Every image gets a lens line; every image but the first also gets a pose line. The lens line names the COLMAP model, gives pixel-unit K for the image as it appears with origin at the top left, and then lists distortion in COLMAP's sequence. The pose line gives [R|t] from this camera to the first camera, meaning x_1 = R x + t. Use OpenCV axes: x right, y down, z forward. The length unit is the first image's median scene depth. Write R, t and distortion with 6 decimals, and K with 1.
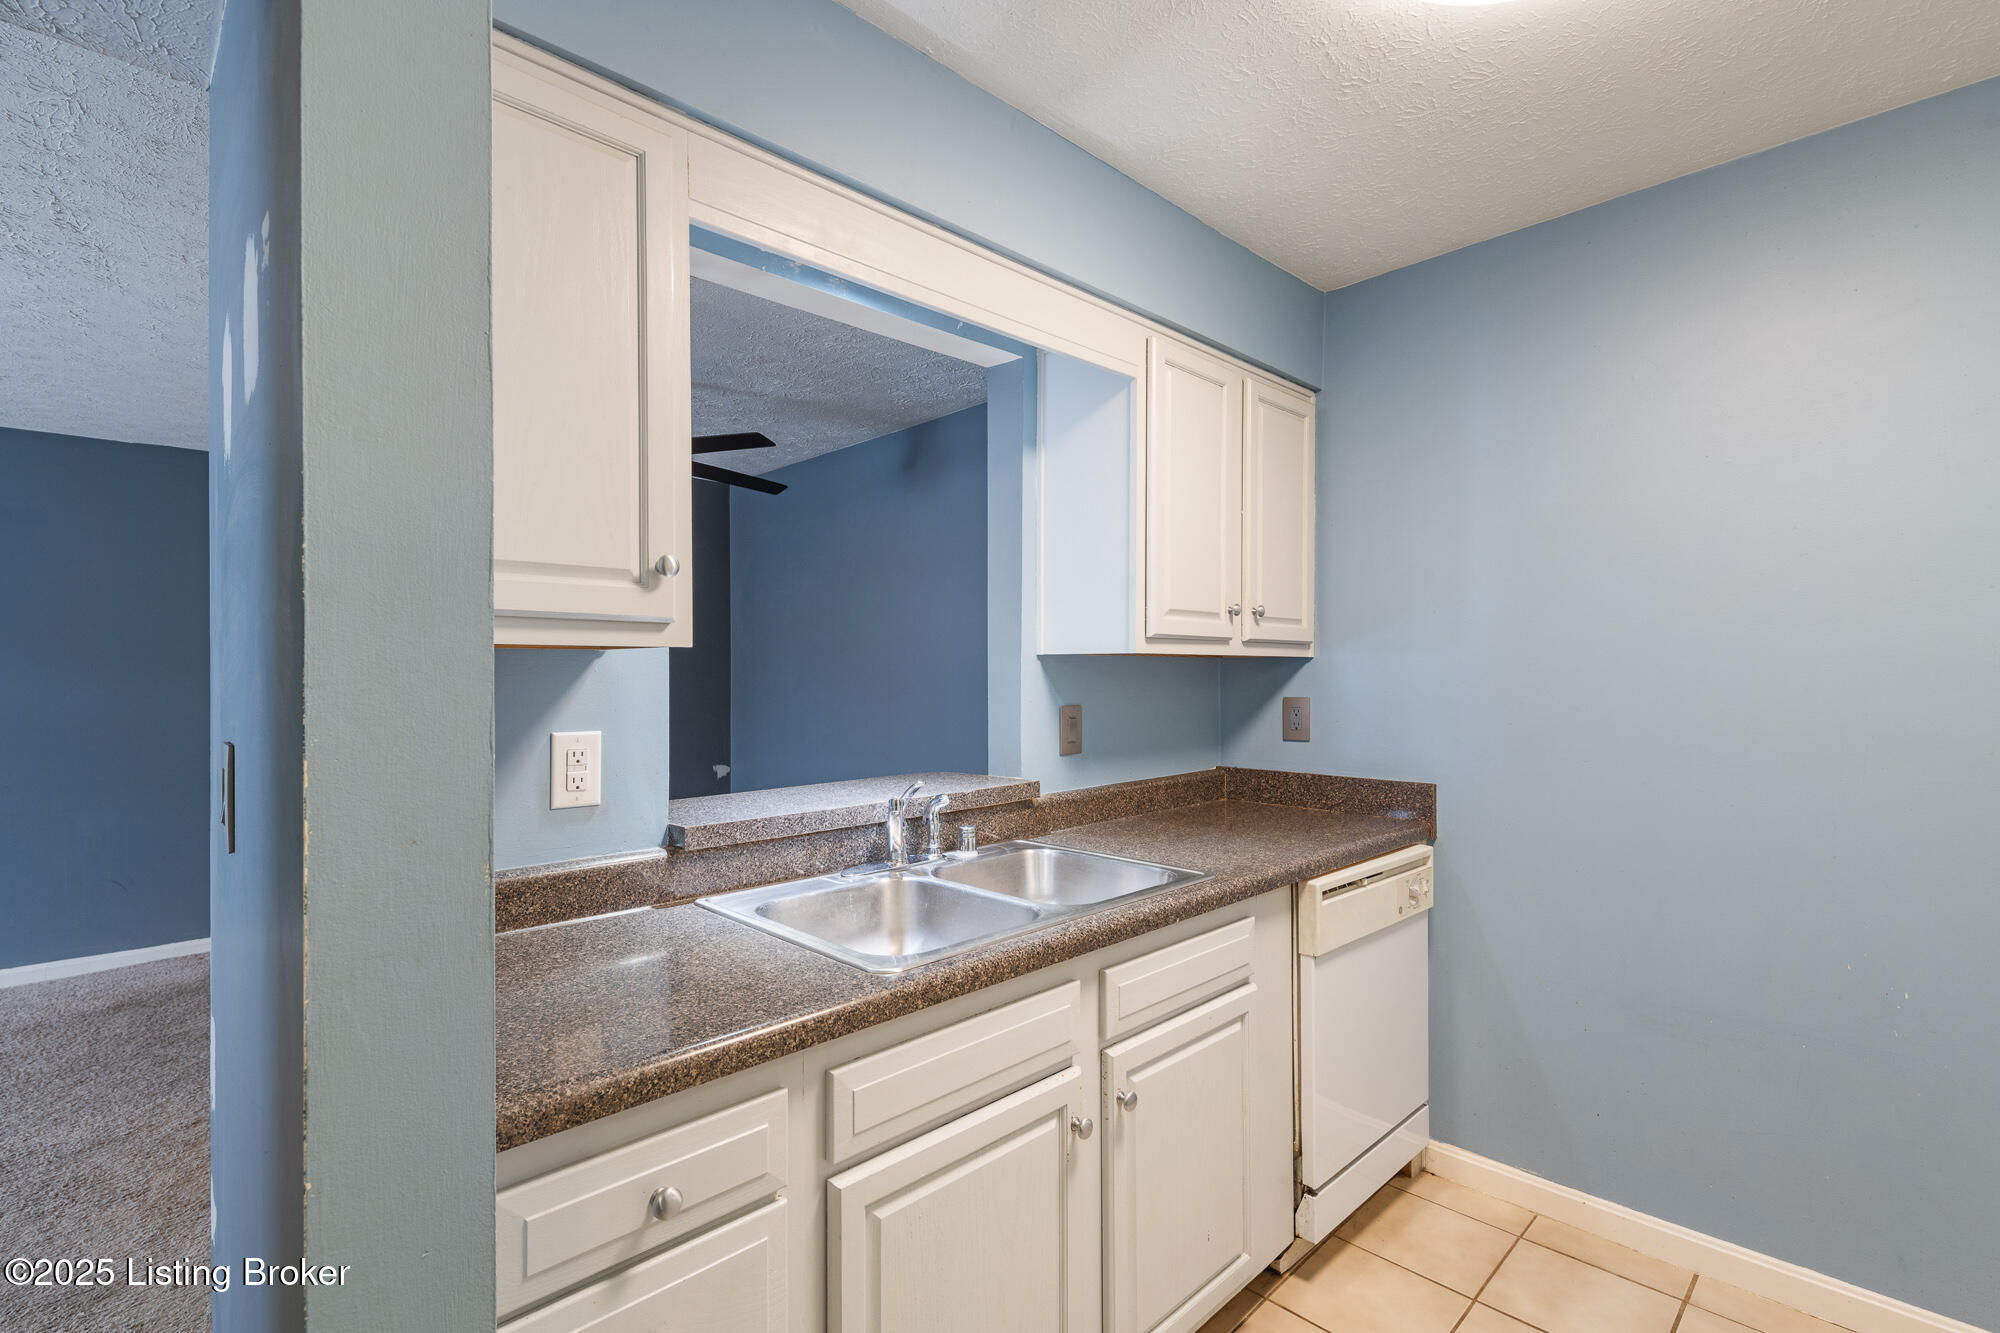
lens RADIAL K [[910.7, 0, 1000.0], [0, 910.7, 666.5], [0, 0, 1]] dist [0.015494, -0.000723]
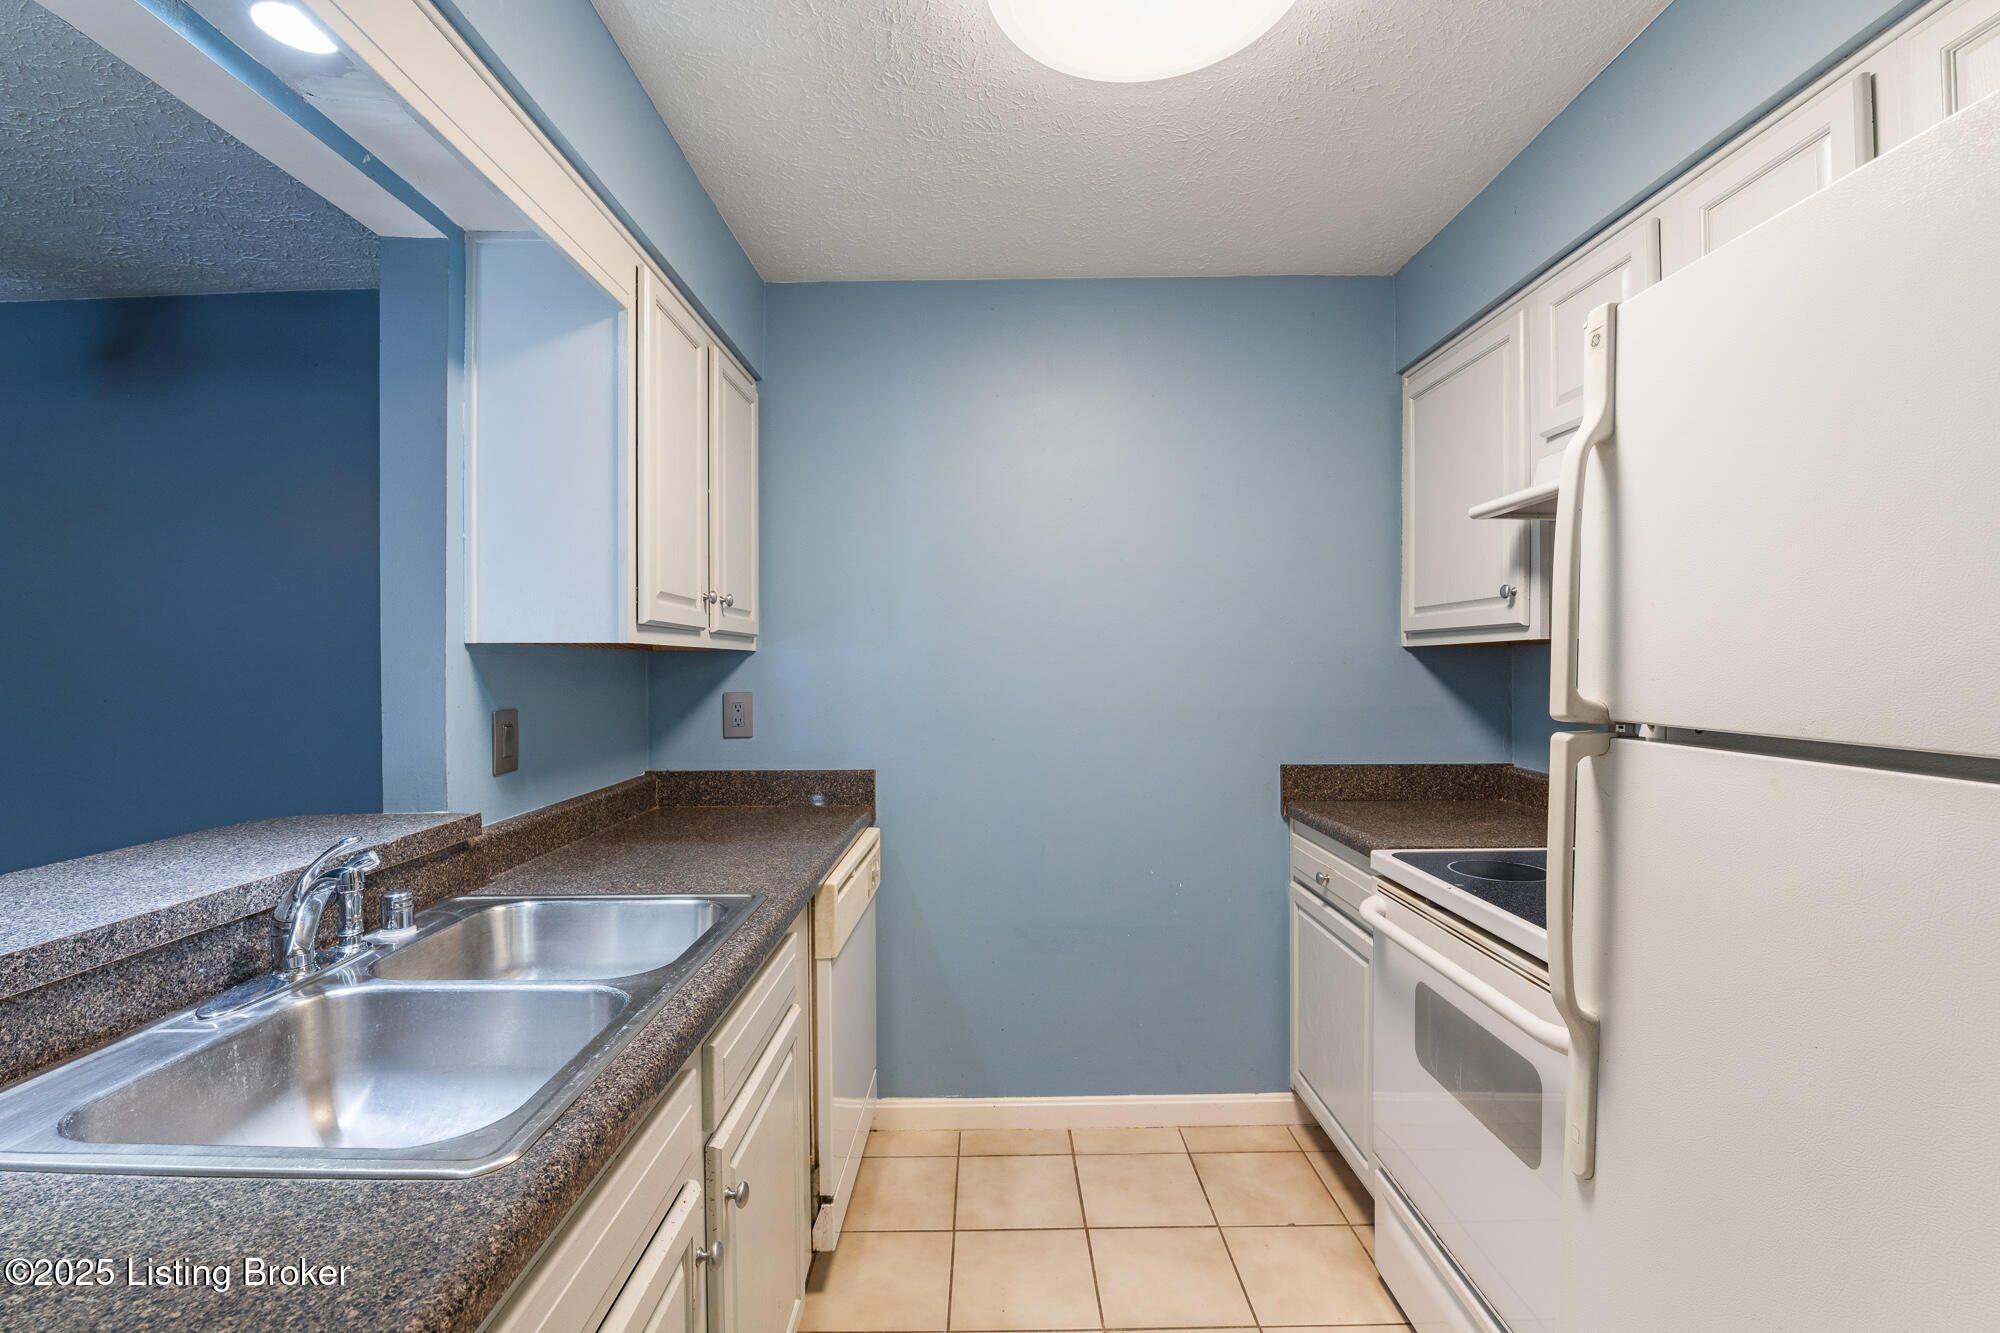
lens RADIAL K [[862.5, 0, 999.9], [0, 862.5, 663.3], [0, 0, 1]] dist [-0.001012, -0.009629]
pose [[0.699317, -0.000606, 0.714811, -0.170735], [0.000365, 1.000000, 0.000490, 0.003636], [-0.714811, -0.000082, 0.699318, 0.215157]]
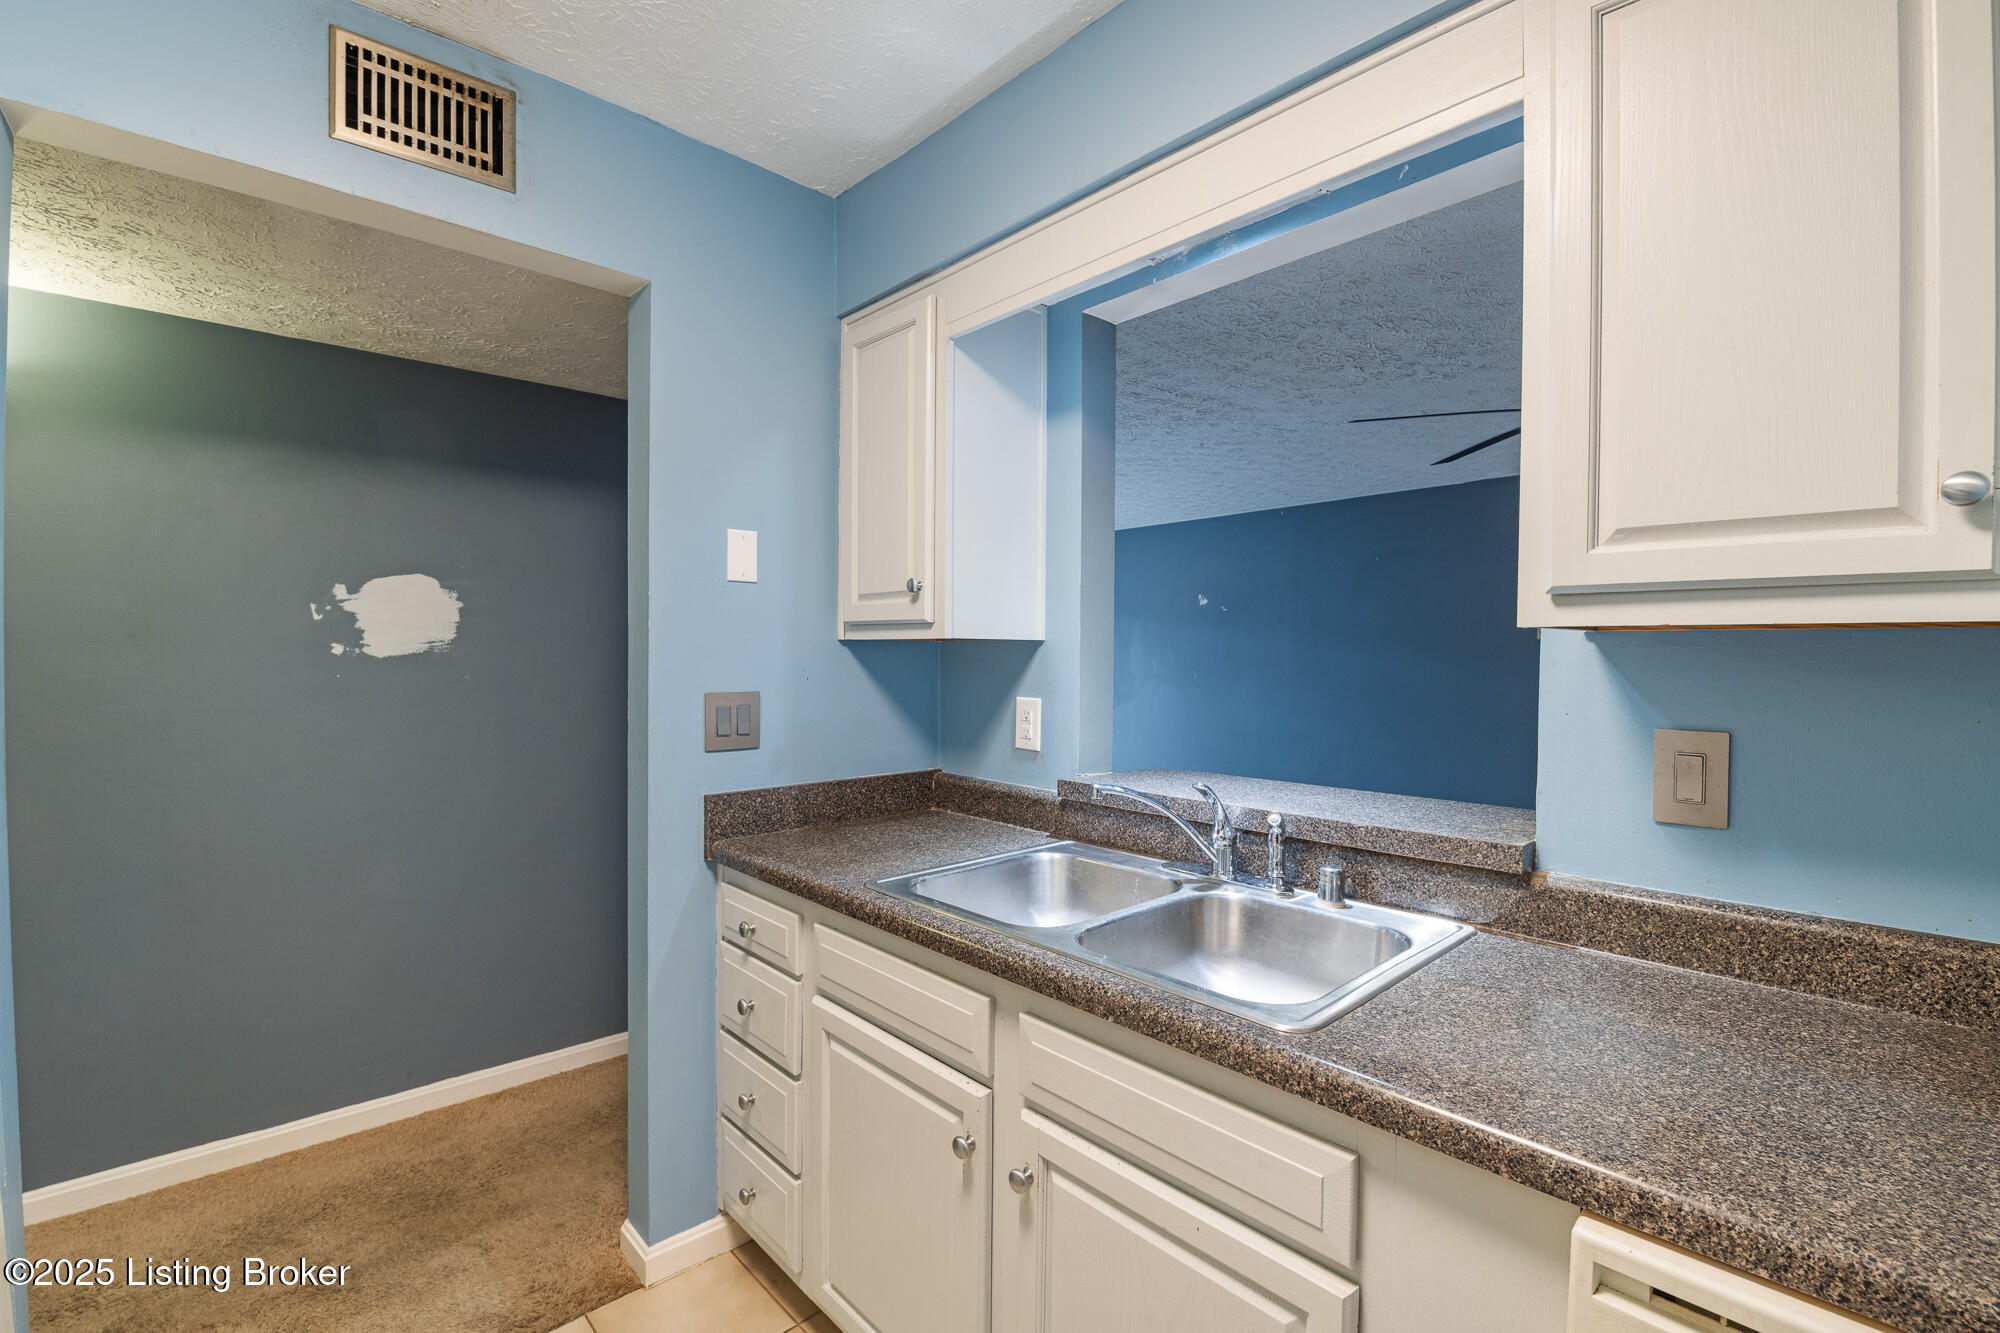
lens RADIAL K [[877.8, 0, 1000.0], [0, 877.8, 666.5], [0, 0, 1]] dist [-0.000319, -0.000130]
pose [[-0.033352, 0.013373, -0.999354, 0.652142], [-0.001804, 0.999908, 0.013441, 0.002050], [0.999442, 0.002251, -0.033324, 0.712526]]
